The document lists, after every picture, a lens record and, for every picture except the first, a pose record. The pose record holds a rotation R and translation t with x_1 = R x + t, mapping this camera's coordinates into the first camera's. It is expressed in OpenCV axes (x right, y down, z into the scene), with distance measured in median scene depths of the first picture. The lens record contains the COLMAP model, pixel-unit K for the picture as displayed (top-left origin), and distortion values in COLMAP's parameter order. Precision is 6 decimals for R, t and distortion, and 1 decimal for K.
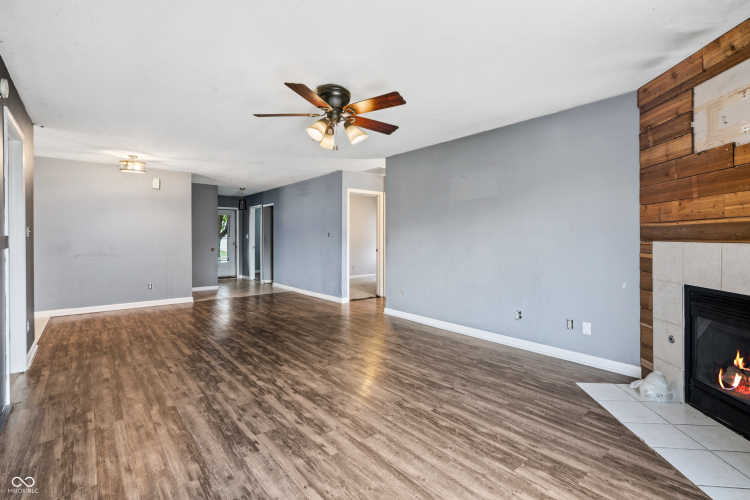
lens RADIAL K [[344.7, 0, 364.0], [0, 344.7, 237.3], [0, 0, 1]] dist [-0.008047, 0.002555]
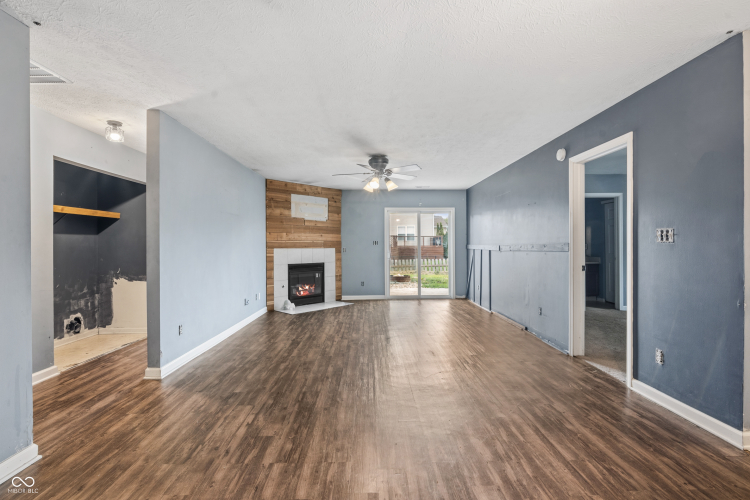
lens RADIAL K [[344.7, 0, 372.6], [0, 344.7, 246.1], [0, 0, 1]] dist [-0.008047, 0.002555]
pose [[-0.783625, 0.004515, 0.621218, -1.112768], [0.002996, 0.999989, -0.003489, 0.005884], [-0.621227, -0.000873, -0.783630, 2.352739]]
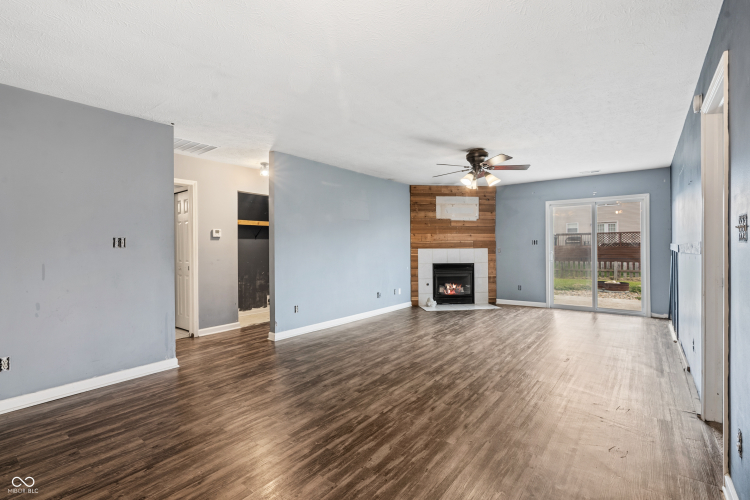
lens RADIAL K [[344.7, 0, 378.4], [0, 344.7, 248.3], [0, 0, 1]] dist [-0.008047, 0.002555]
pose [[-0.227117, -0.001148, 0.973867, -1.520260], [0.003458, 0.999992, 0.001985, 0.003183], [-0.973861, 0.003819, -0.227111, 1.808736]]
